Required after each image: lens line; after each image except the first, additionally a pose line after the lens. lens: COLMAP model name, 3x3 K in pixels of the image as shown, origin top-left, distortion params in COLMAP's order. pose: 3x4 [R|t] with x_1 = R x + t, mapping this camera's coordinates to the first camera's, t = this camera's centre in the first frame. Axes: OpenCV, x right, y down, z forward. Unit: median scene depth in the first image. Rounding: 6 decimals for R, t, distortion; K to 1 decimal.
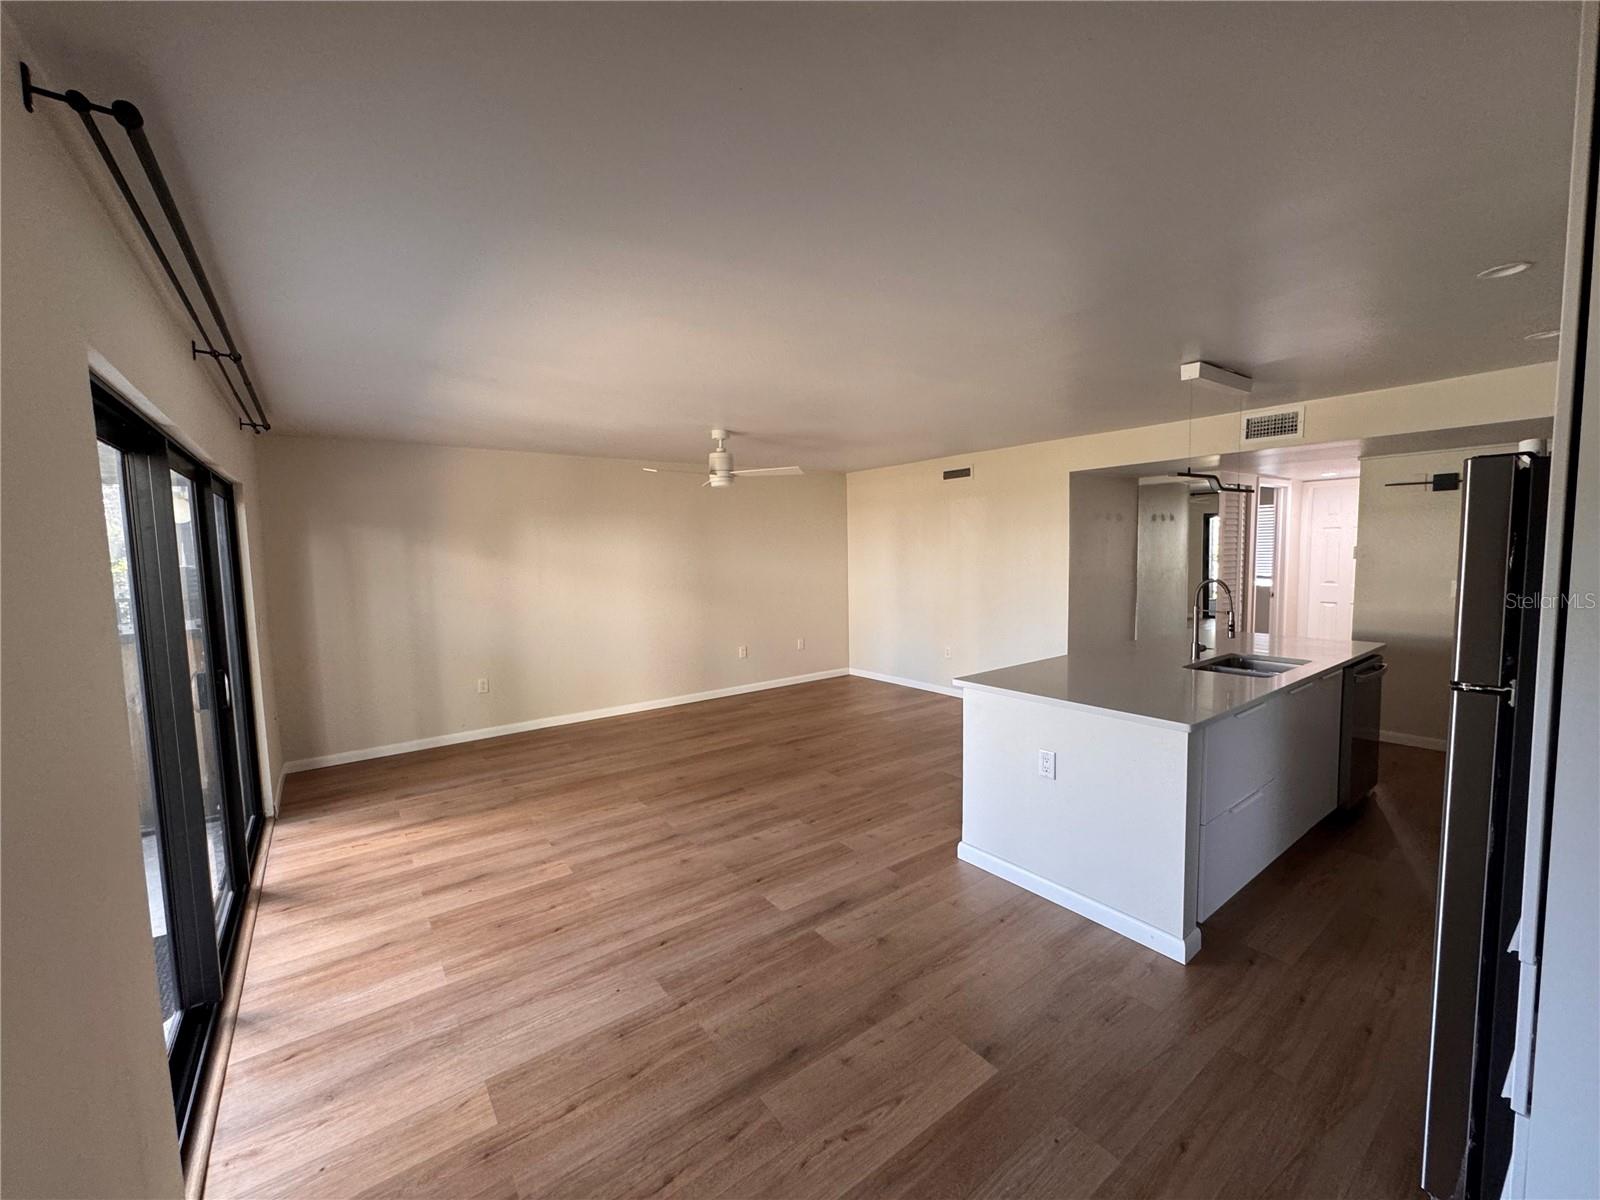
lens RADIAL K [[635.7, 0, 800.0], [0, 635.7, 600.0], [0, 0, 1]] dist [0.000109, -0.000173]
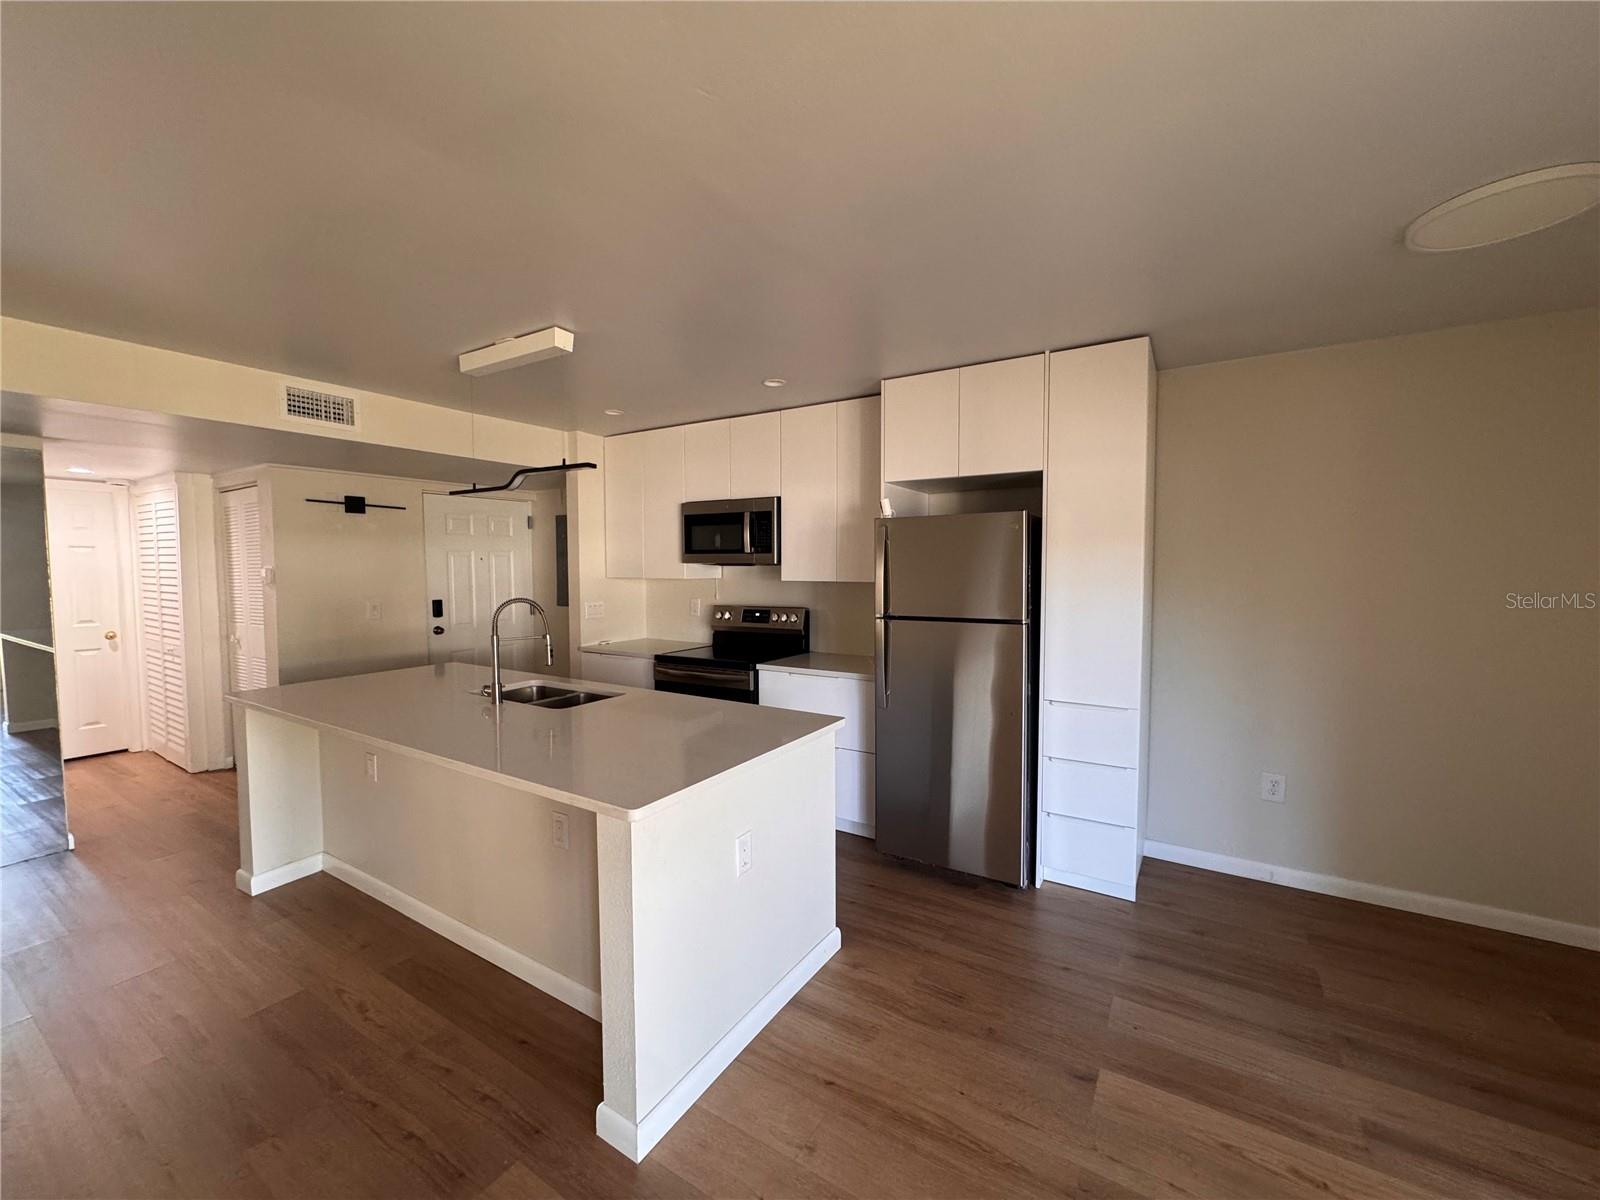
lens RADIAL K [[635.7, 0, 800.0], [0, 635.7, 600.0], [0, 0, 1]] dist [0.000109, -0.000173]
pose [[-0.367544, -0.029353, 0.929543, -0.260653], [0.084806, 0.994280, 0.064930, -0.060382], [-0.926131, 0.102695, -0.362952, 1.061752]]
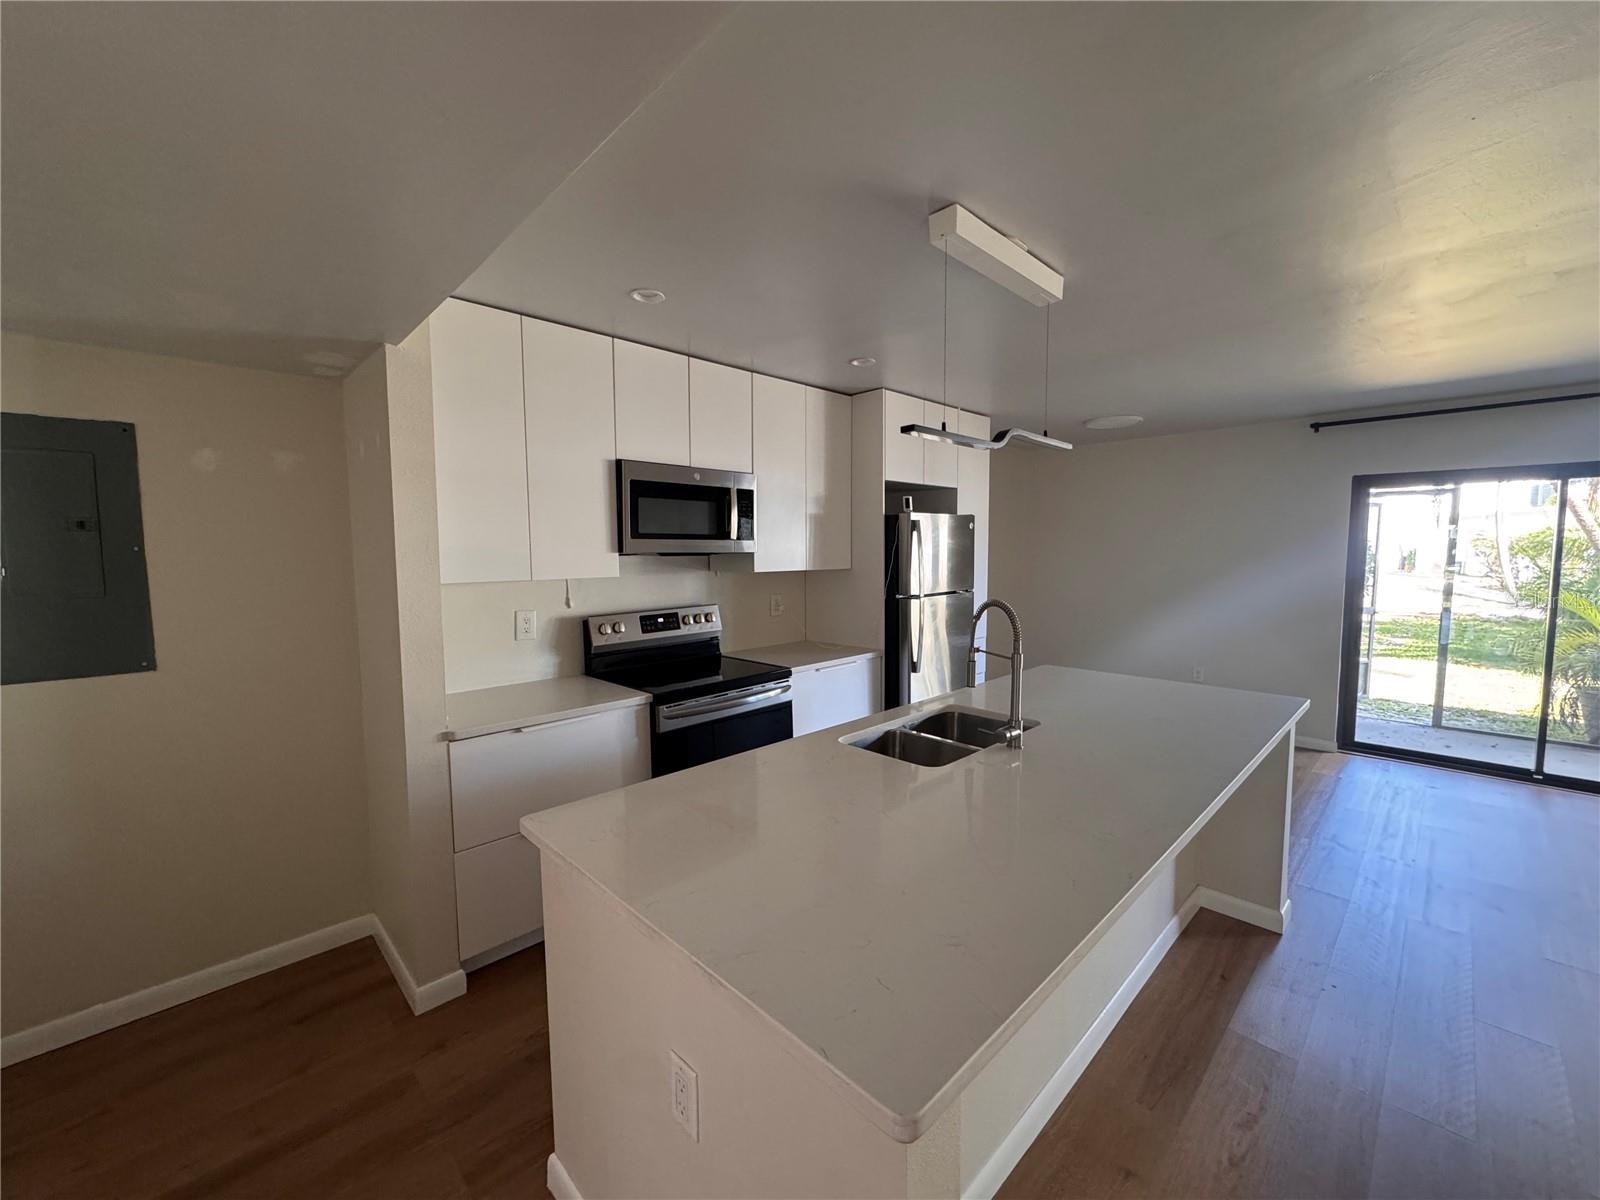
lens RADIAL K [[638.3, 0, 800.0], [0, 638.3, 600.0], [0, 0, 1]] dist [-0.000804, -0.000098]
pose [[-0.990381, 0.039191, -0.132704, 0.990140], [0.017528, 0.986859, 0.160630, -0.145852], [0.137255, 0.156759, -0.978053, 1.712750]]
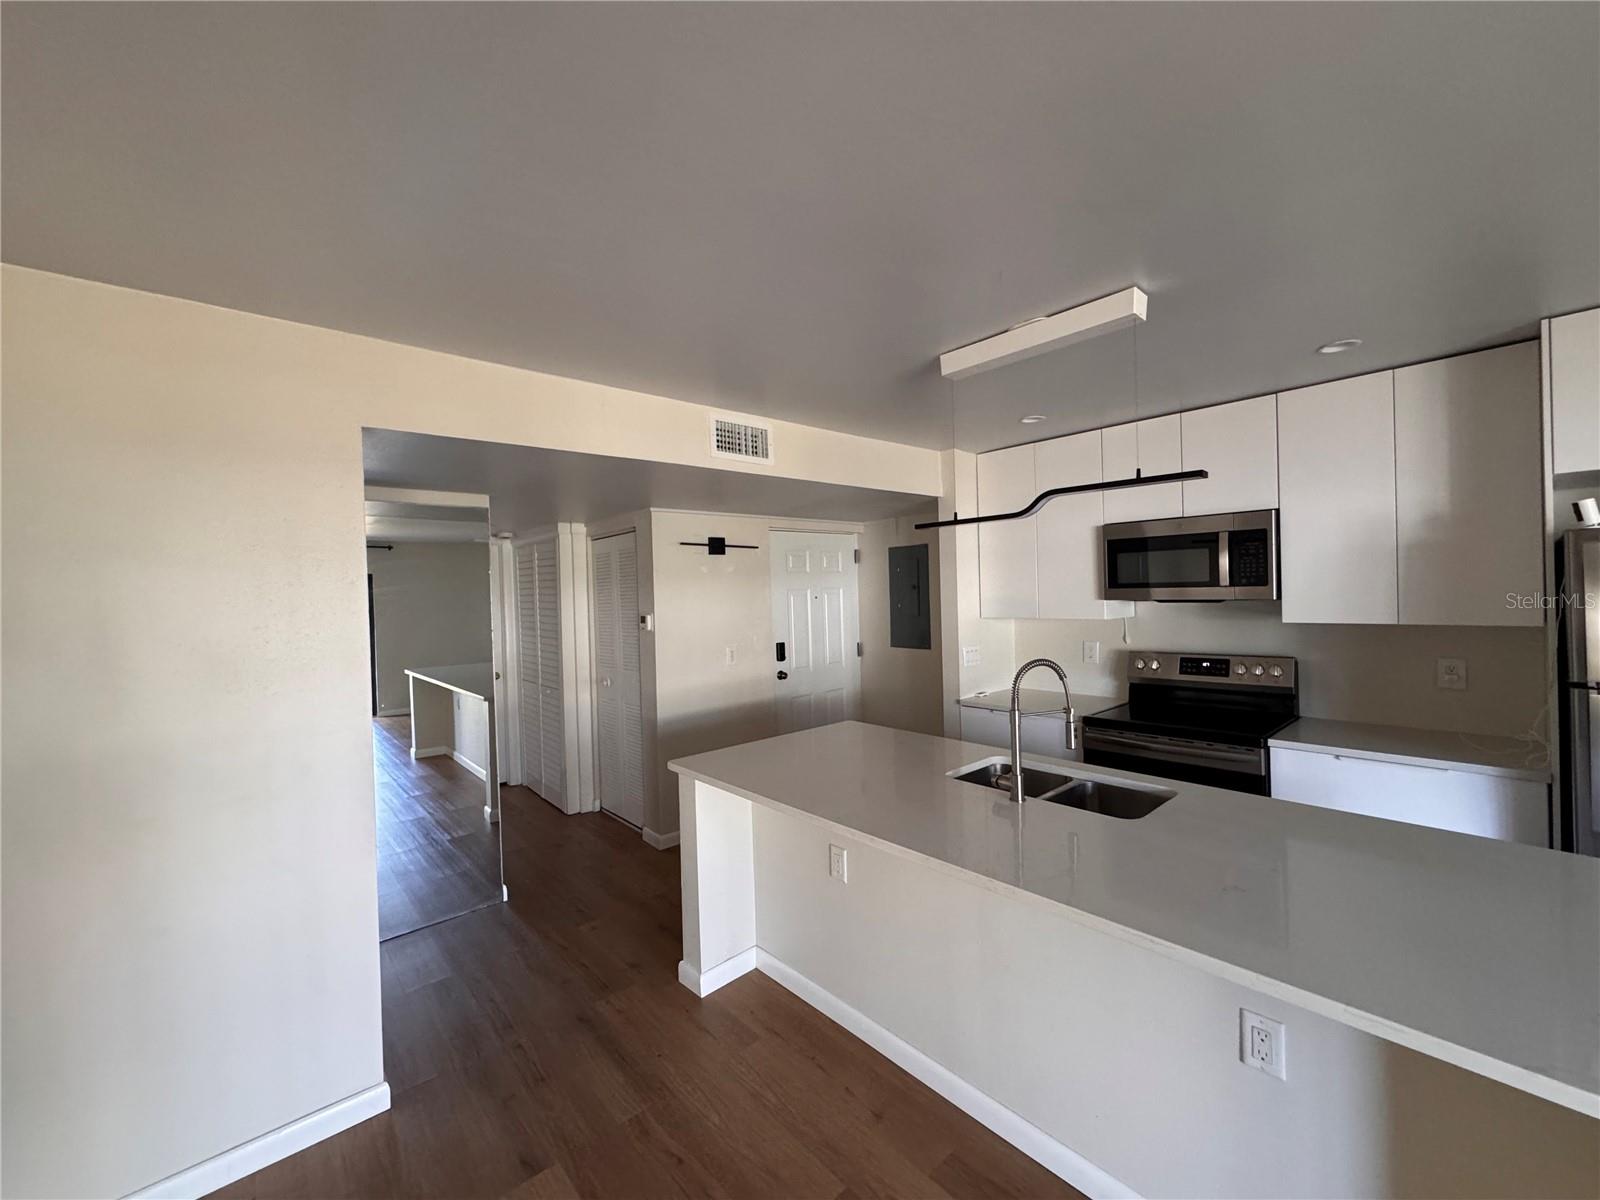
lens RADIAL K [[635.7, 0, 800.0], [0, 635.7, 600.0], [0, 0, 1]] dist [0.000109, -0.000173]
pose [[-0.082243, 0.011816, 0.996542, 0.062308], [0.109761, 0.993954, -0.002727, -0.126382], [-0.990550, 0.109157, -0.083043, 1.400370]]
